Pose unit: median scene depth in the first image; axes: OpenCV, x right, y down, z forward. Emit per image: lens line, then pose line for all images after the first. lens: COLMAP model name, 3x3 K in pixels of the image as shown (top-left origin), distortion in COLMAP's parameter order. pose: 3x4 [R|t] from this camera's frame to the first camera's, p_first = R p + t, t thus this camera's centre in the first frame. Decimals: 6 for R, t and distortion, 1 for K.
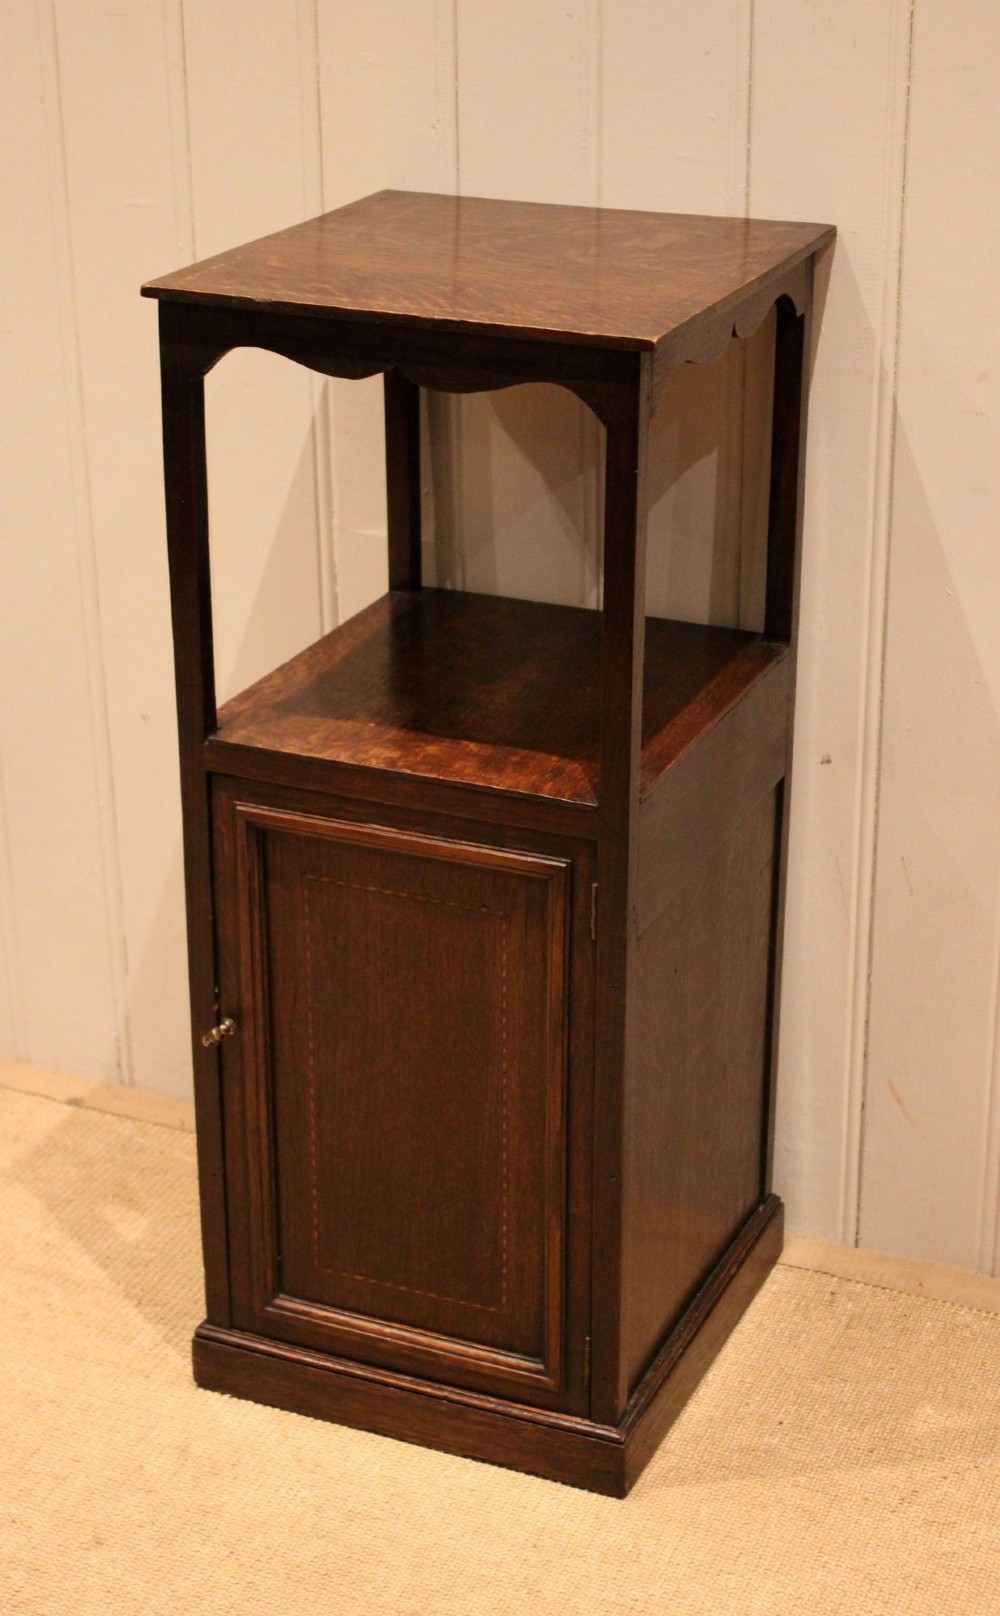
lens RADIAL K [[2799.0, 0, 500.0], [0, 2799.0, 808.0], [0, 0, 1]] dist [0.014139, -0.074765]
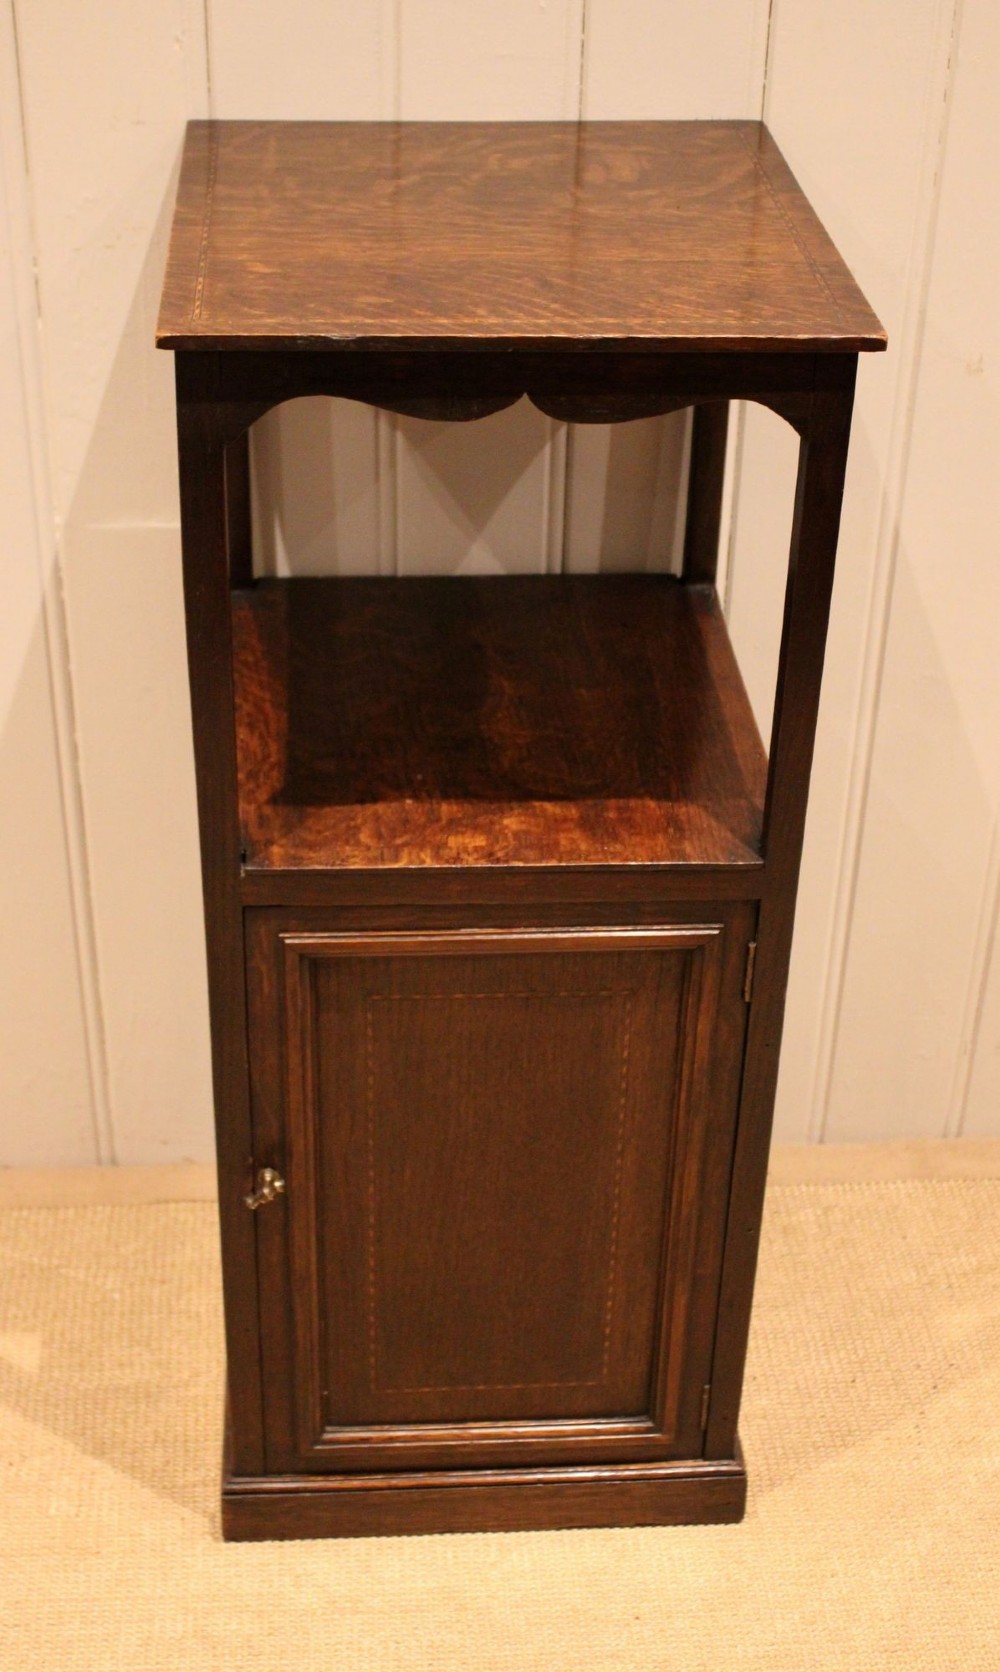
lens RADIAL K [[2377.4, 0, 492.0], [0, 2377.4, 793.1], [0, 0, 1]] dist [-0.048273, -0.041785]
pose [[0.887618, -0.224665, 0.402069, -0.304796], [0.157967, 0.968510, 0.192443, -0.162917], [-0.432643, -0.107302, 0.895157, 0.358320]]
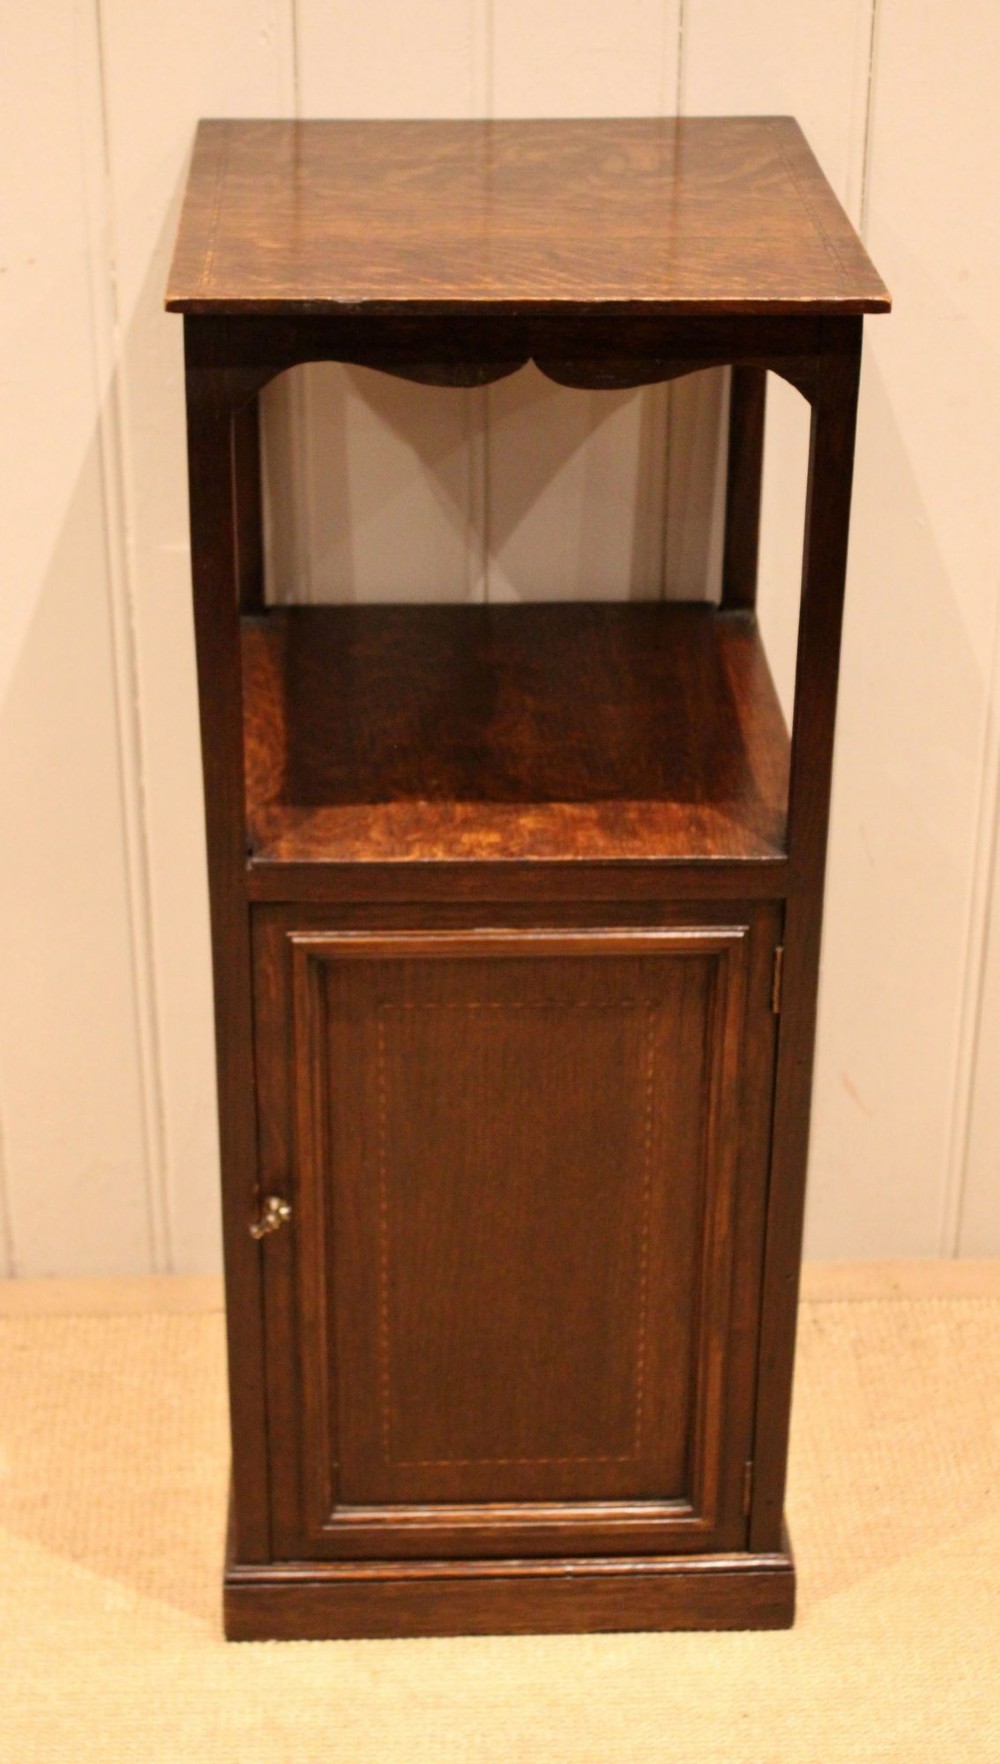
lens RADIAL K [[3028.4, 0, 499.2], [0, 3028.4, 847.3], [0, 0, 1]] dist [0.010472, -0.093099]
pose [[0.899307, -0.192254, 0.392791, -0.366589], [0.163050, 0.980824, 0.106764, -0.105786], [-0.405785, -0.031969, 0.913409, 0.199416]]
